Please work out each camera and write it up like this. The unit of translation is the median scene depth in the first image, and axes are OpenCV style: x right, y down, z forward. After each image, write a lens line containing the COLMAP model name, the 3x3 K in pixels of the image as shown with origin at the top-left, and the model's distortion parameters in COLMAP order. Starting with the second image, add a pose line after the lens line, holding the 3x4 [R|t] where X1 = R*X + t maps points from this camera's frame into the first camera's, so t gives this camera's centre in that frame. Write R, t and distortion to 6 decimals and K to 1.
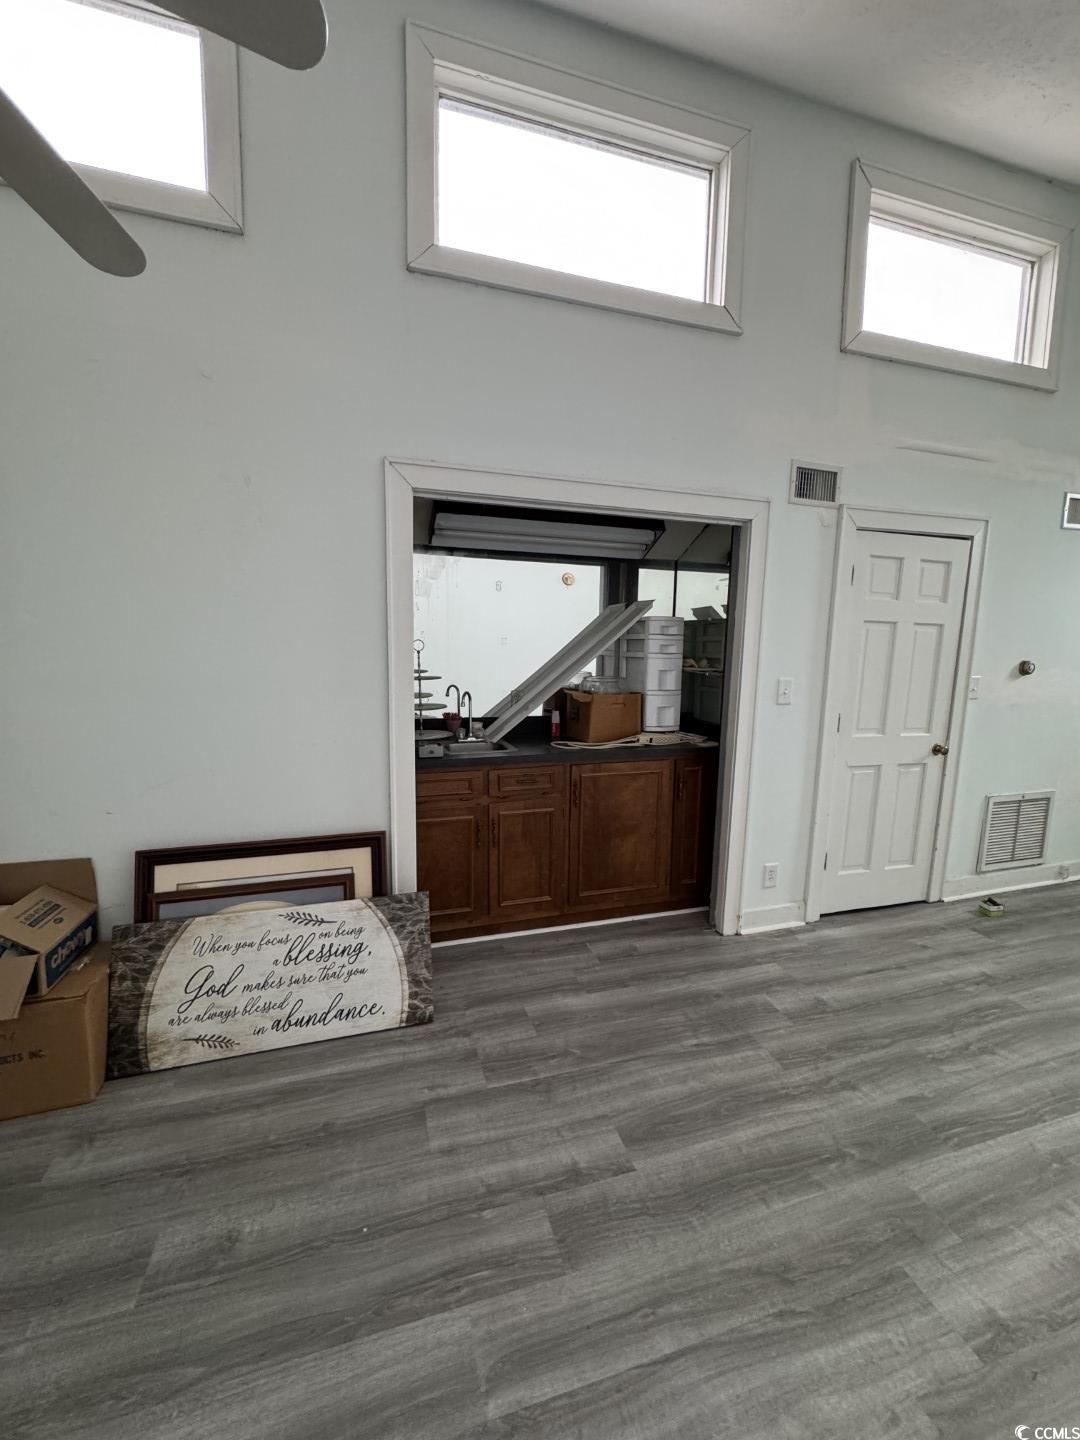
lens RADIAL K [[574.6, 0, 540.2], [0, 574.6, 719.5], [0, 0, 1]] dist [-0.003363, 0.000767]
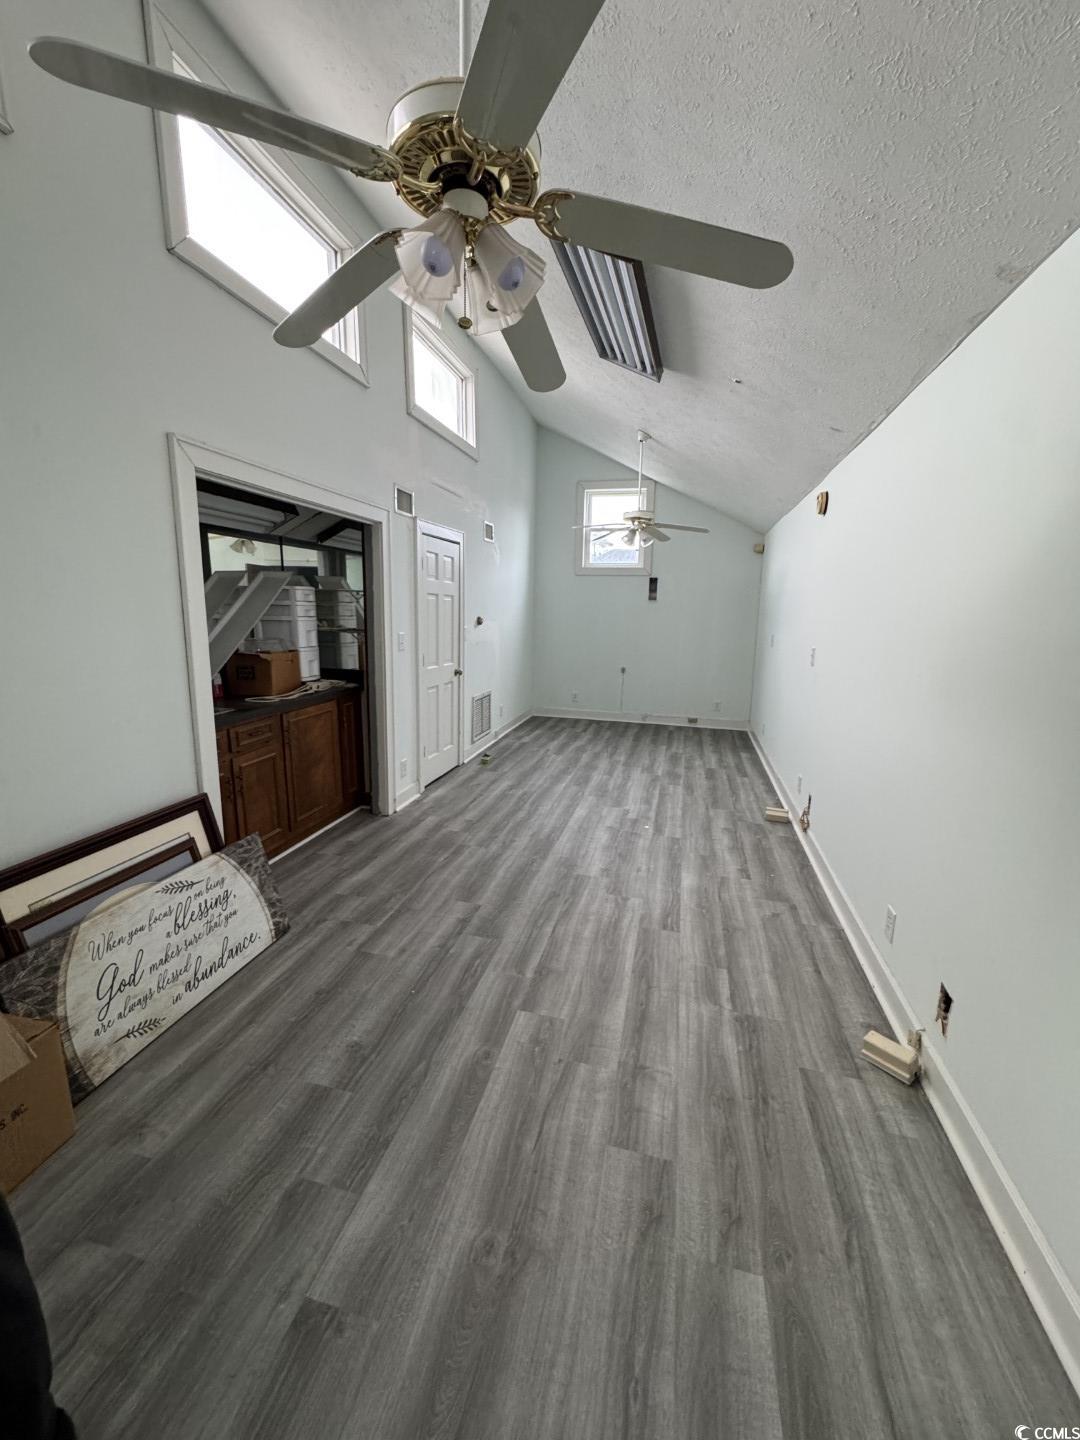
lens RADIAL K [[574.6, 0, 539.1], [0, 574.6, 721.7], [0, 0, 1]] dist [-0.003363, 0.000767]
pose [[0.513716, -0.174178, 0.840094, -0.881238], [0.103253, 0.984610, 0.141002, -0.023385], [-0.851724, 0.014307, 0.523795, -0.094898]]
